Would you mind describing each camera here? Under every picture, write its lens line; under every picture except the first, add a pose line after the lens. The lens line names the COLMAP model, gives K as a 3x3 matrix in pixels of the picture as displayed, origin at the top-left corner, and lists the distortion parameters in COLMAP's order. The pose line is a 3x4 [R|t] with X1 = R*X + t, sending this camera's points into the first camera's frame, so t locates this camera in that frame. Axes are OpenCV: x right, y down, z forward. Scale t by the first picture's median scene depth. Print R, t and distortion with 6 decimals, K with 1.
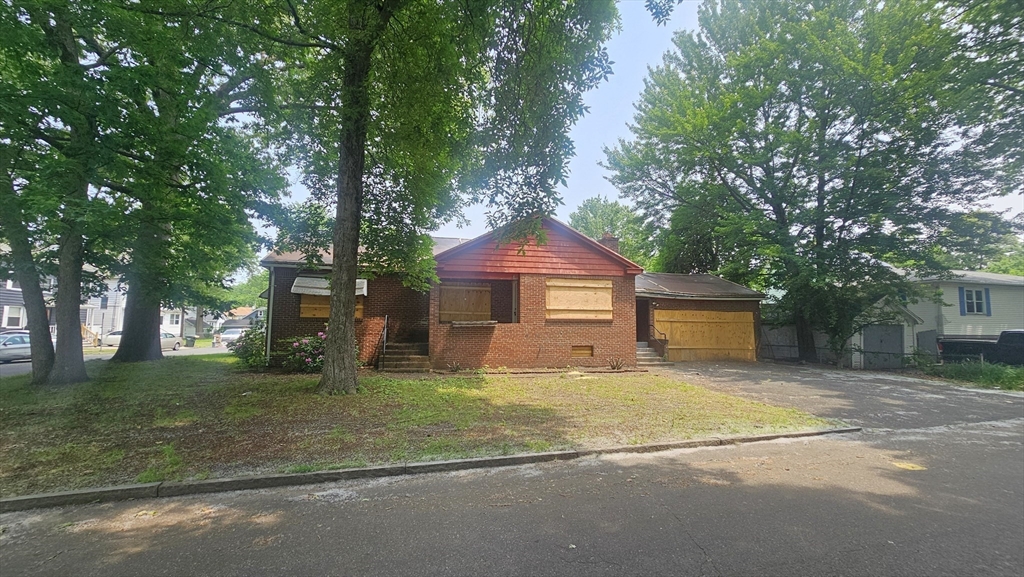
lens RADIAL K [[416.3, 0, 505.6], [0, 416.3, 288.9], [0, 0, 1]] dist [-0.000019, -0.000284]
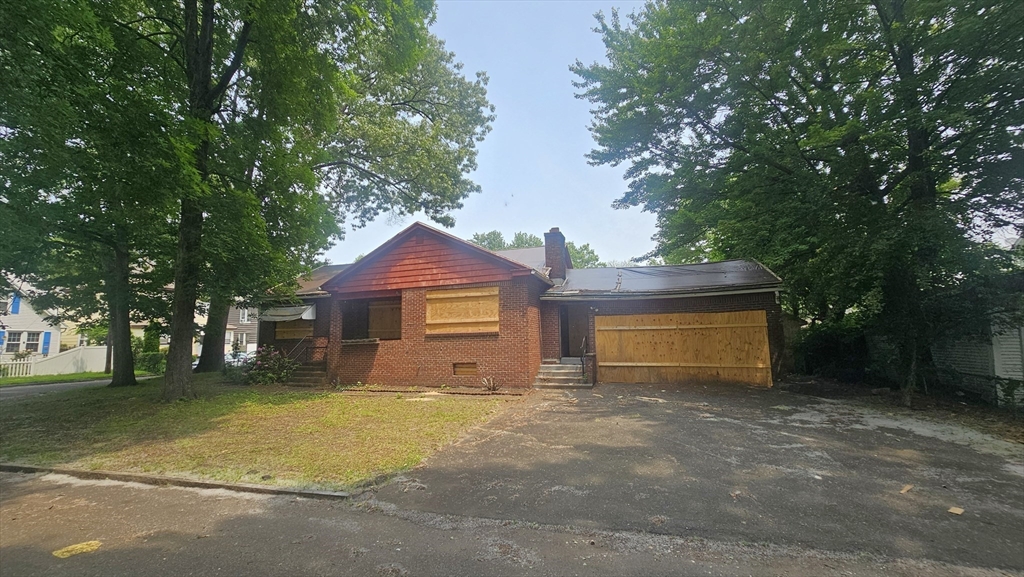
lens RADIAL K [[415.3, 0, 505.3], [0, 415.3, 288.2], [0, 0, 1]] dist [0.000037, 0.000408]
pose [[0.849390, -0.089917, -0.520050, 0.739173], [0.075364, 0.995946, -0.049109, 0.027402], [0.522357, 0.002520, 0.852723, 0.286541]]
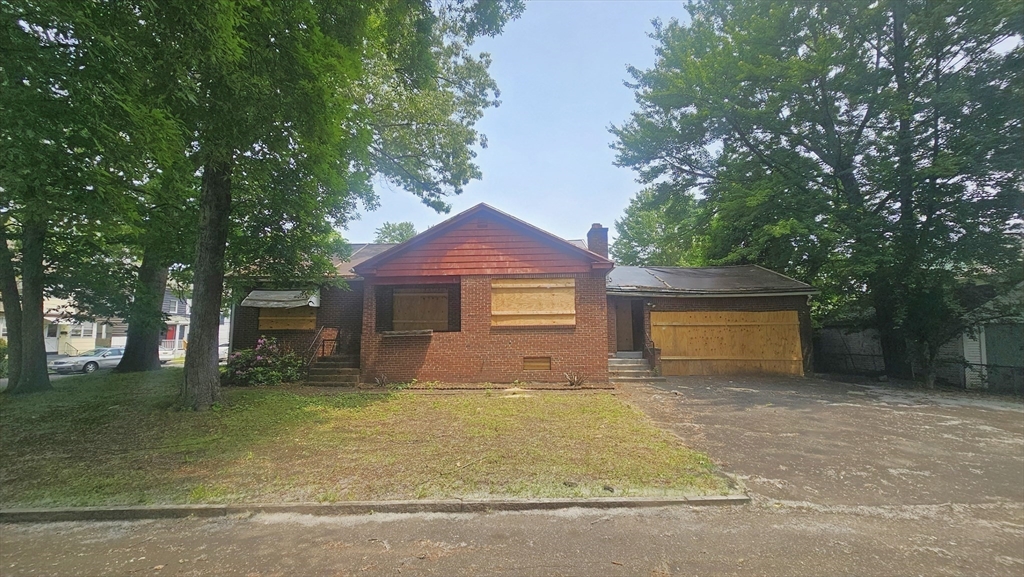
lens RADIAL K [[414.9, 0, 508.9], [0, 414.9, 291.3], [0, 0, 1]] dist [-0.000885, -0.000041]
pose [[0.965942, -0.043549, -0.255067, 0.351446], [0.039679, 0.999006, -0.020301, 0.017919], [0.255698, 0.009489, 0.966710, 0.169487]]
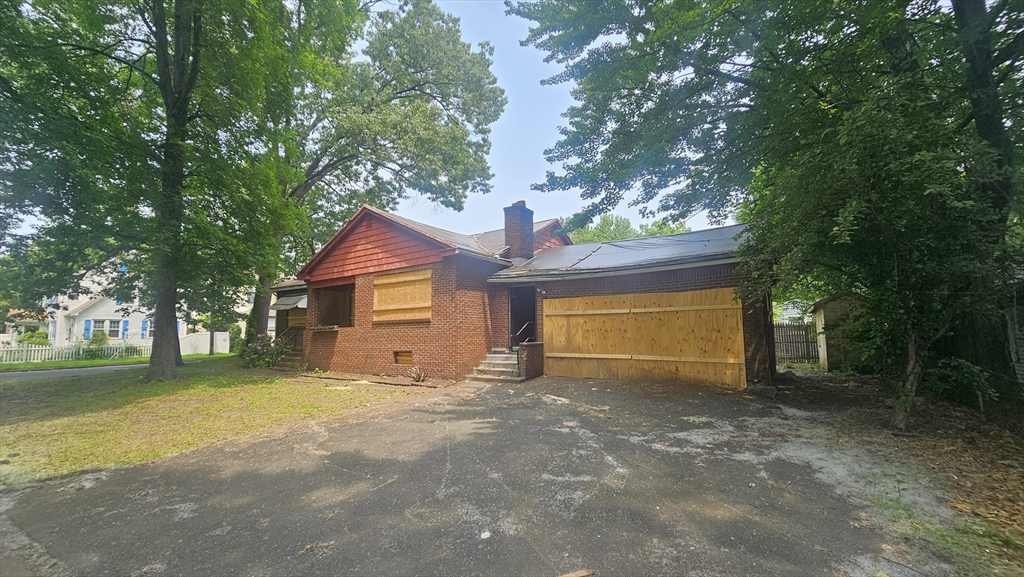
lens RADIAL K [[415.3, 0, 505.3], [0, 415.3, 288.2], [0, 0, 1]] dist [0.000037, 0.000408]
pose [[0.677554, -0.093820, -0.729464, 0.956618], [0.093139, 0.994791, -0.041433, 0.064002], [0.729551, -0.039868, 0.682763, 0.582932]]
